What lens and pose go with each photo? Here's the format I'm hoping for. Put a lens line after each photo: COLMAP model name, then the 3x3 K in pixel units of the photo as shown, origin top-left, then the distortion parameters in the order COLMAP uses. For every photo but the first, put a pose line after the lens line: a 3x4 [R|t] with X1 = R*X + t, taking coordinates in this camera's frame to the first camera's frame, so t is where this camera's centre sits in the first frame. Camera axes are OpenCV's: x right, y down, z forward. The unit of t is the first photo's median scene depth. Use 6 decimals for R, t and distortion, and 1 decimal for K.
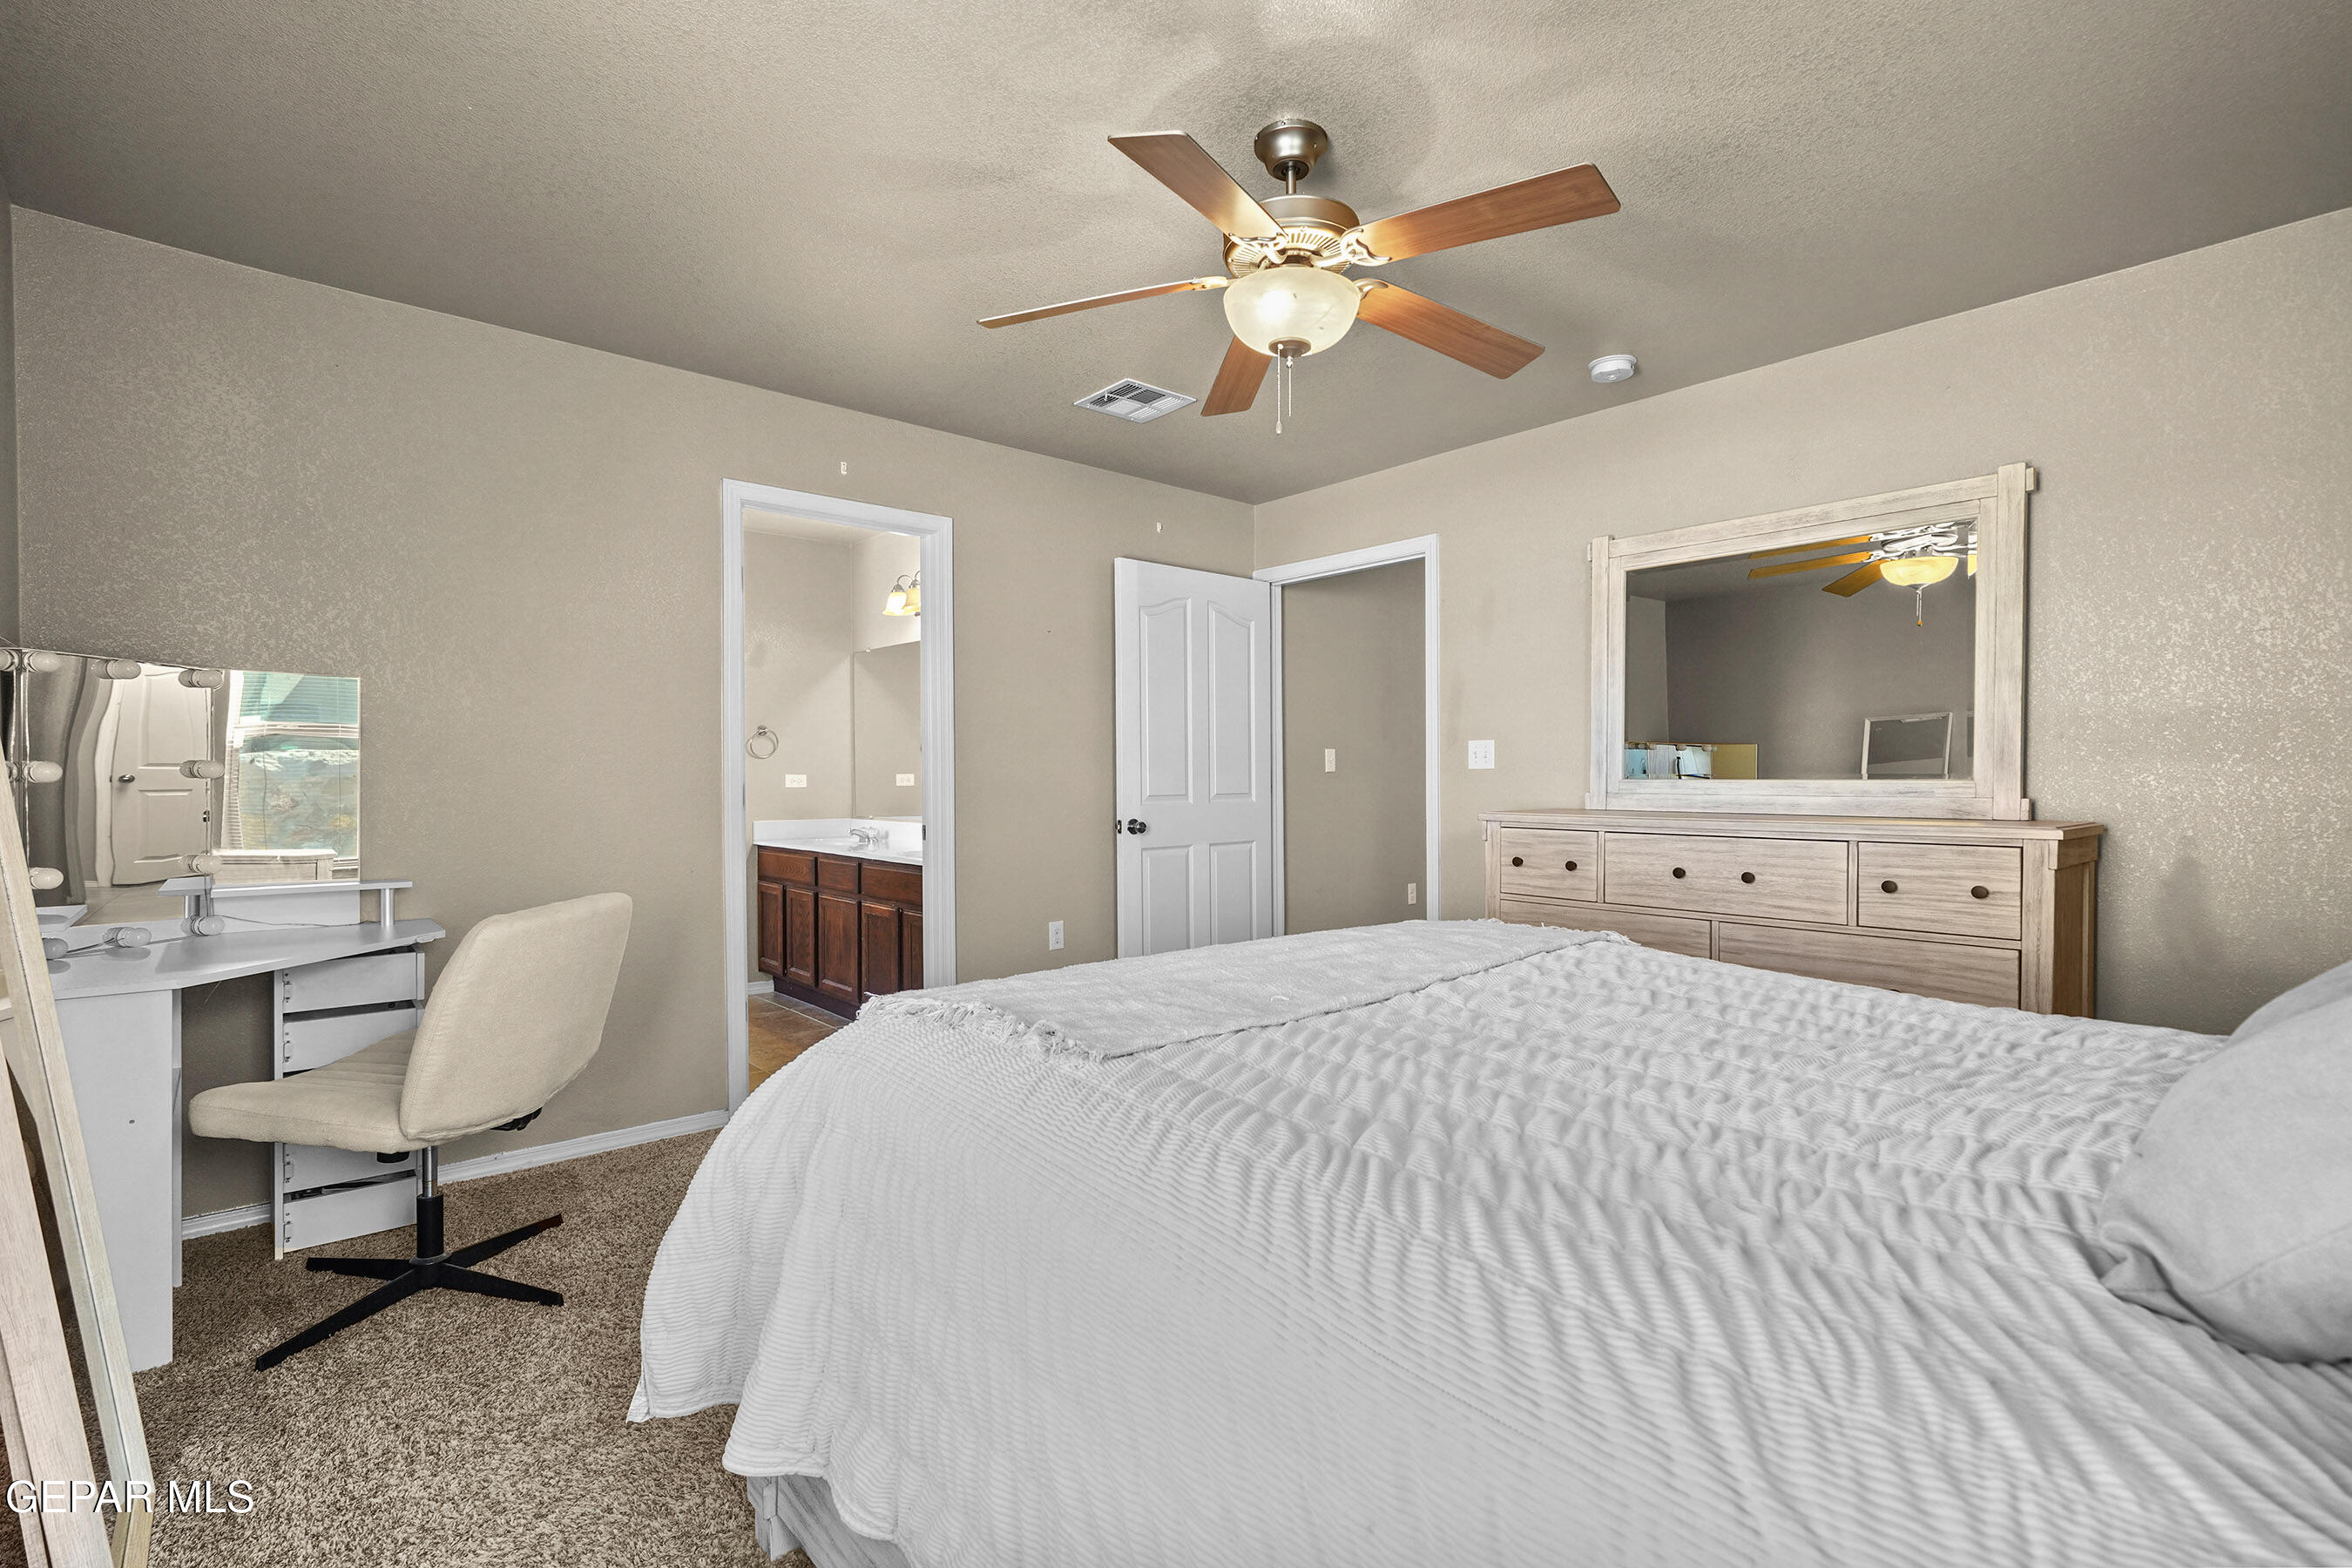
lens RADIAL K [[1087.7, 0, 1168.5], [0, 1087.7, 762.6], [0, 0, 1]] dist [-0.000758, 0.000575]
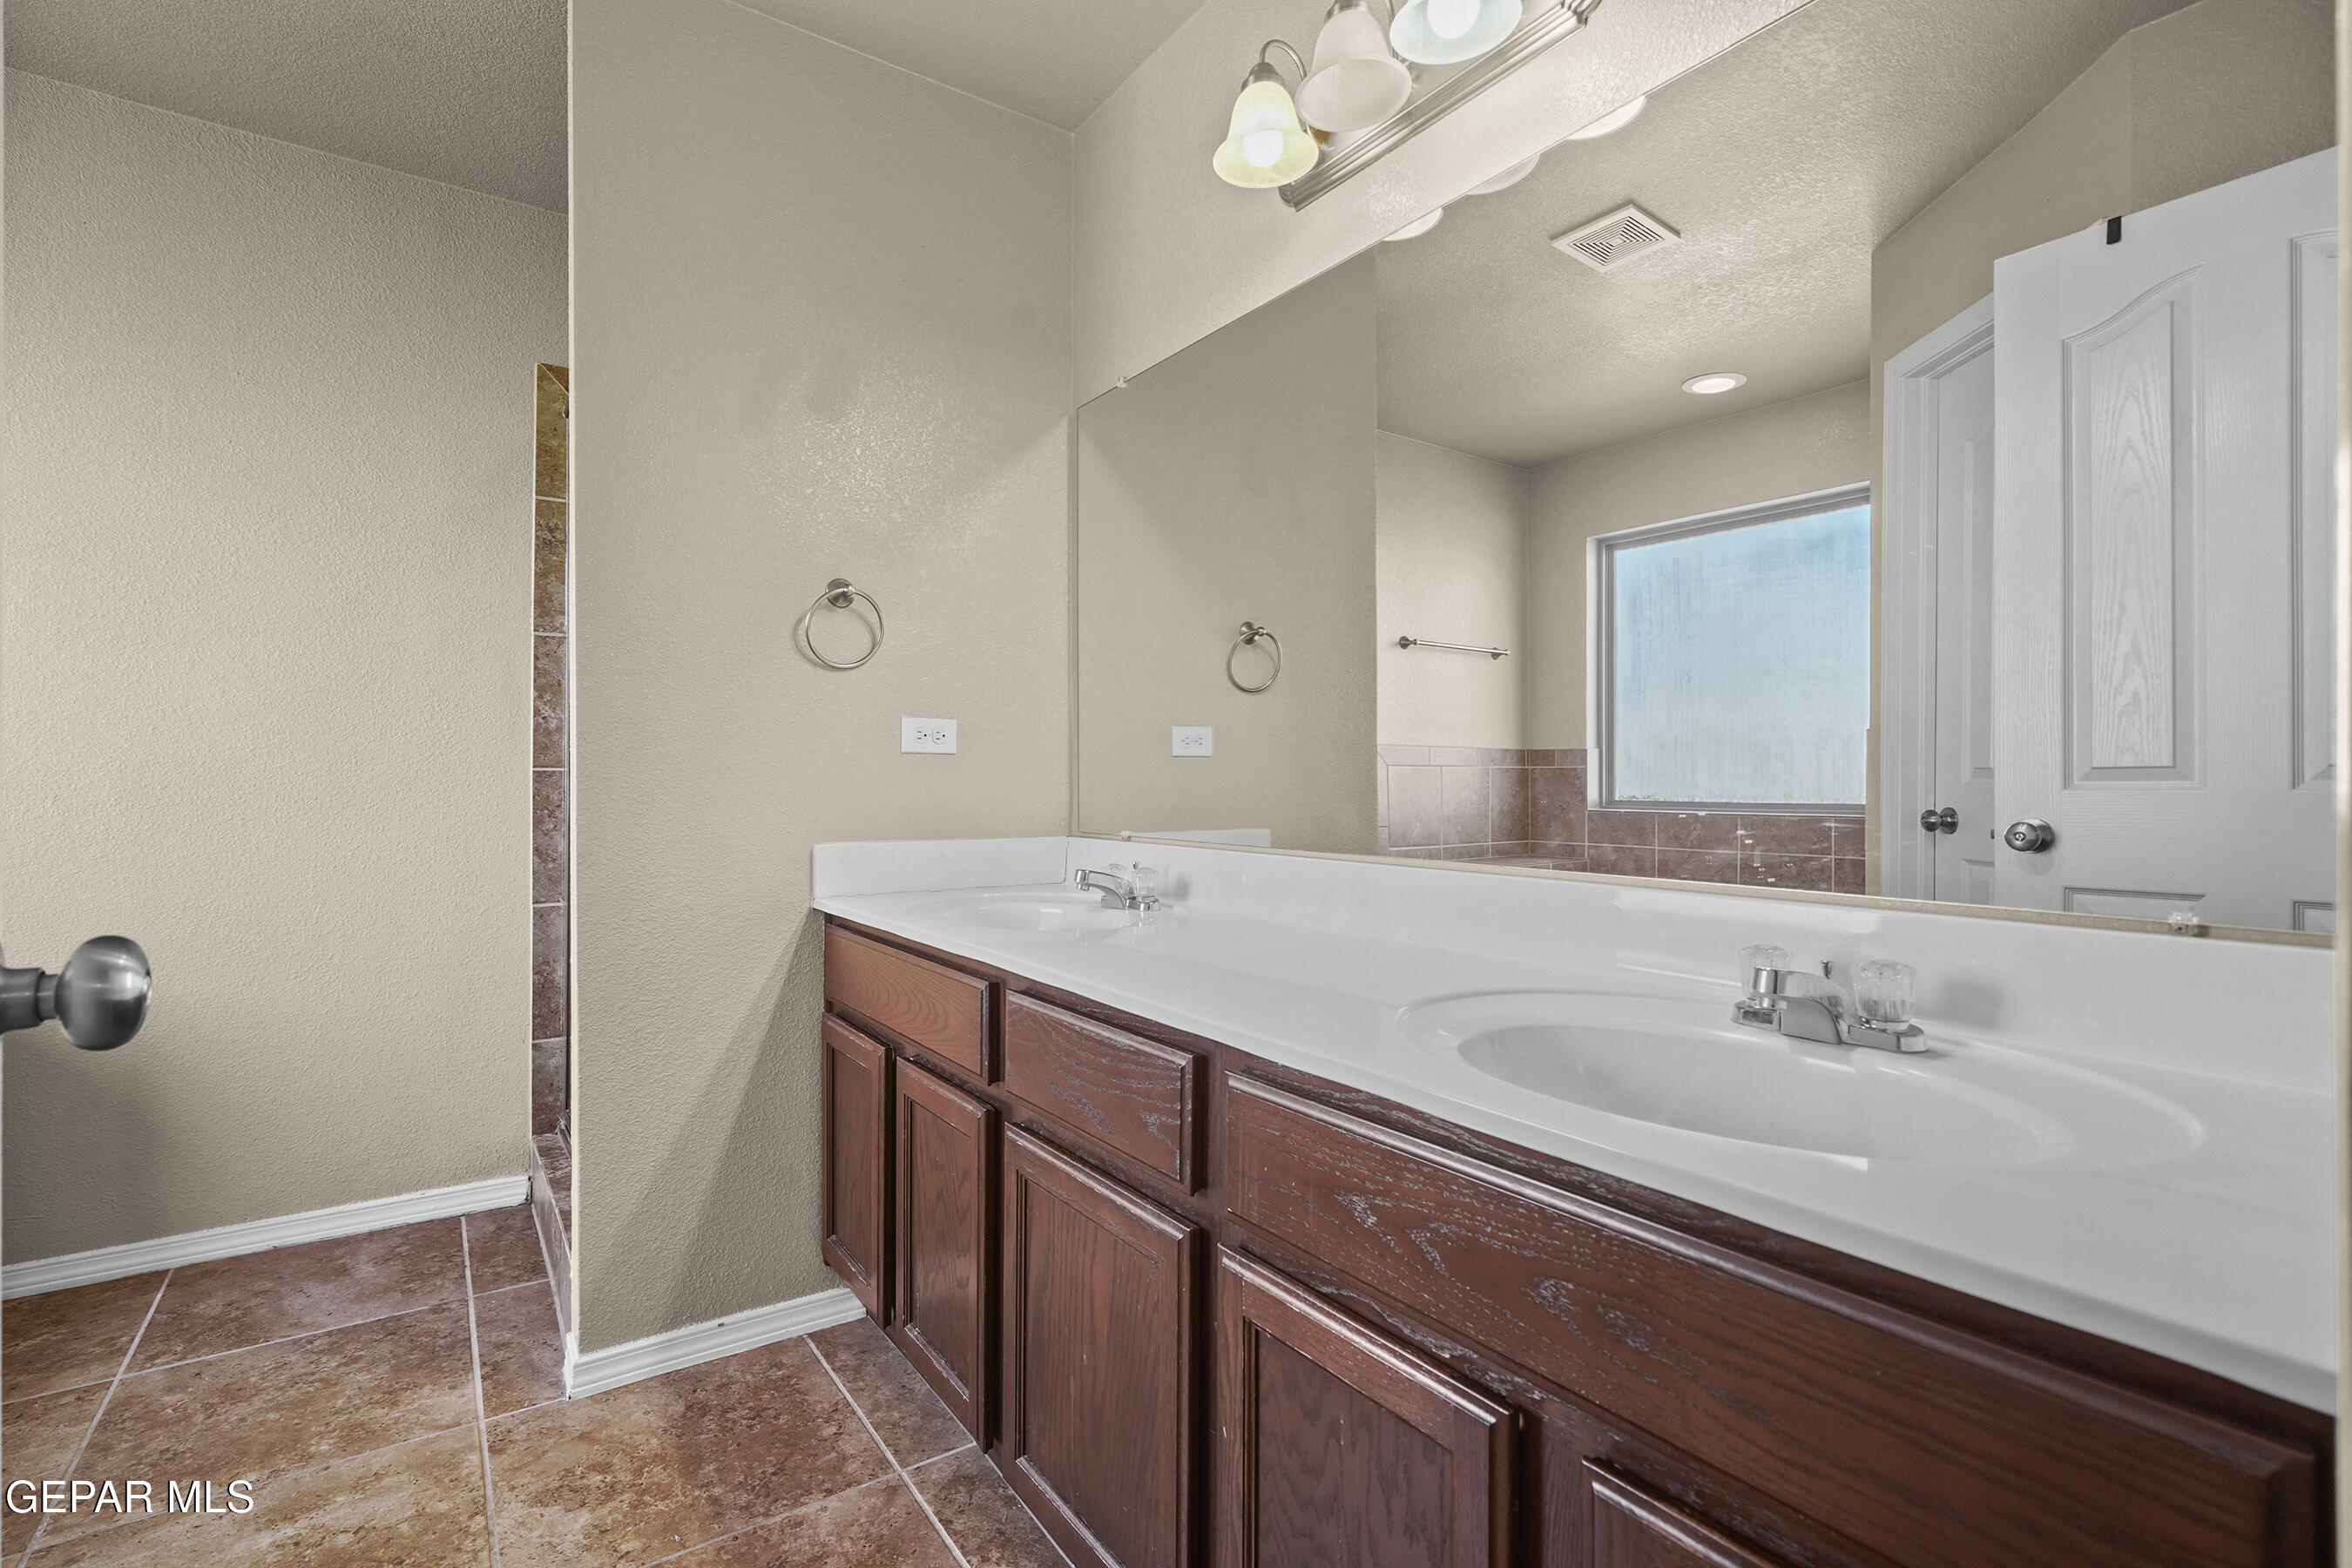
lens RADIAL K [[1087.7, 0, 1168.5], [0, 1087.7, 762.6], [0, 0, 1]] dist [-0.000758, 0.000575]
pose [[0.992465, 0.009651, -0.122149, -0.224789], [-0.008789, 0.999932, 0.007601, 0.024033], [0.122214, -0.006470, 0.992483, 0.666894]]
